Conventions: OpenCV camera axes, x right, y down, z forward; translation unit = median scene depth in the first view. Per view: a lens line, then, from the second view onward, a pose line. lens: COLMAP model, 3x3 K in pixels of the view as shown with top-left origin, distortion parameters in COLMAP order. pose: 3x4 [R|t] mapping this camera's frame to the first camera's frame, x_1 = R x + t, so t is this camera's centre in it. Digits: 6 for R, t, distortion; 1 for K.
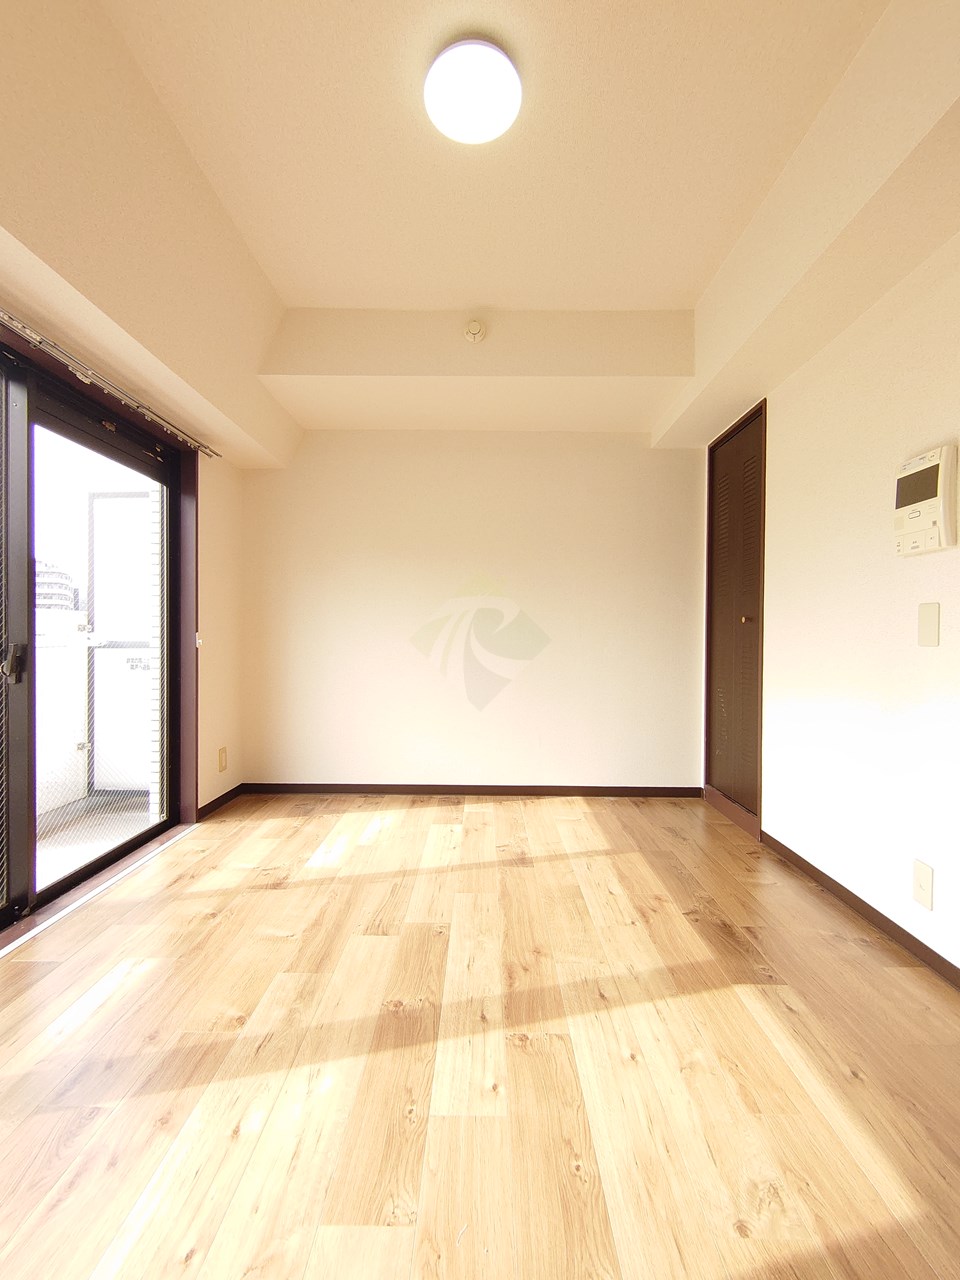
lens RADIAL K [[552.7, 0, 479.5], [0, 552.7, 644.0], [0, 0, 1]] dist [0.006470, -0.002118]
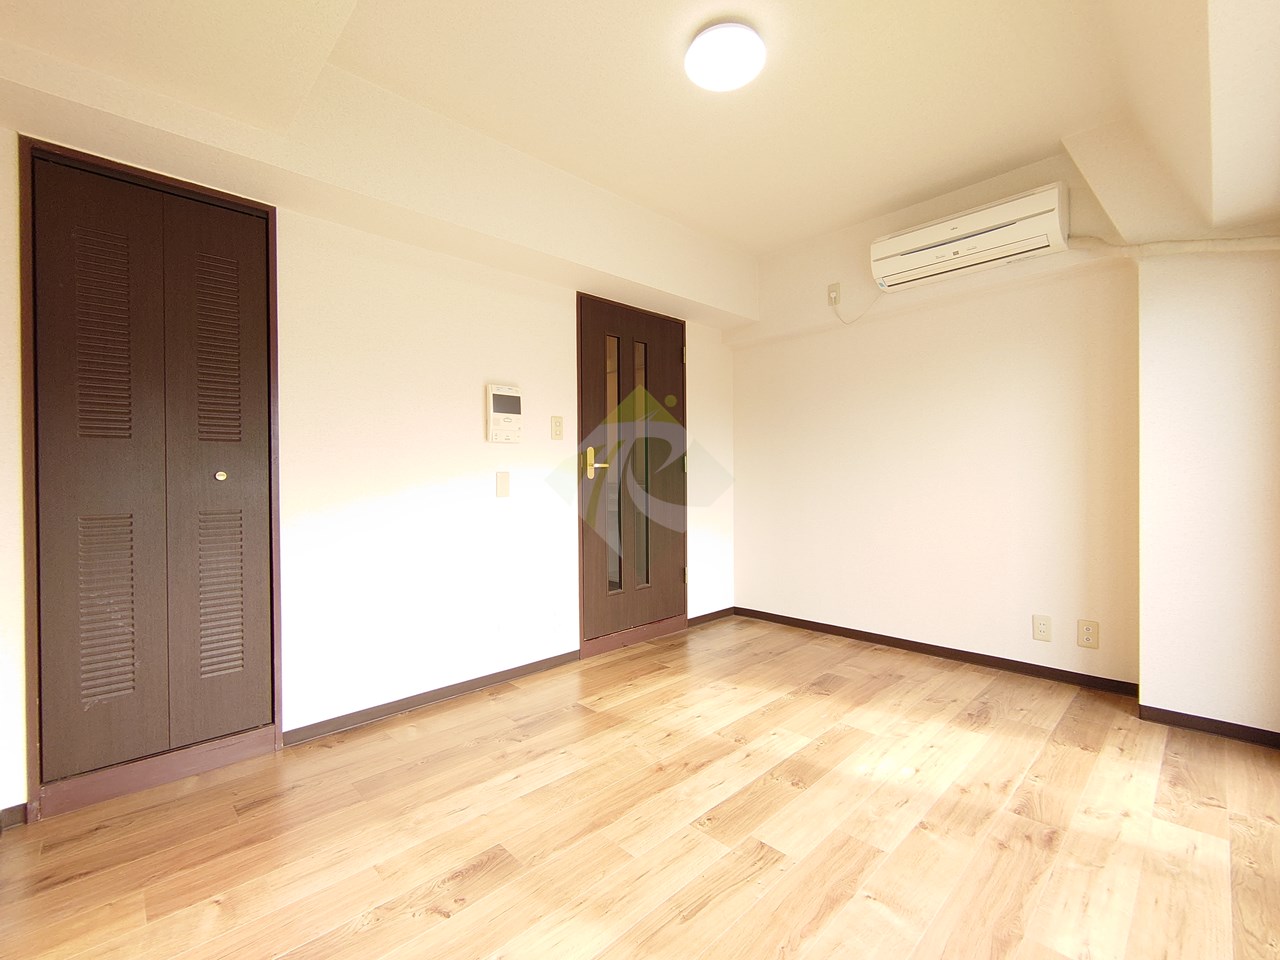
lens RADIAL K [[552.7, 0, 643.5], [0, 552.7, 481.4], [0, 0, 1]] dist [0.006470, -0.002118]
pose [[-0.702457, -0.005792, 0.711703, -0.531928], [0.016622, 0.999561, 0.024540, -0.057638], [-0.711533, 0.029069, -0.702052, 1.400641]]
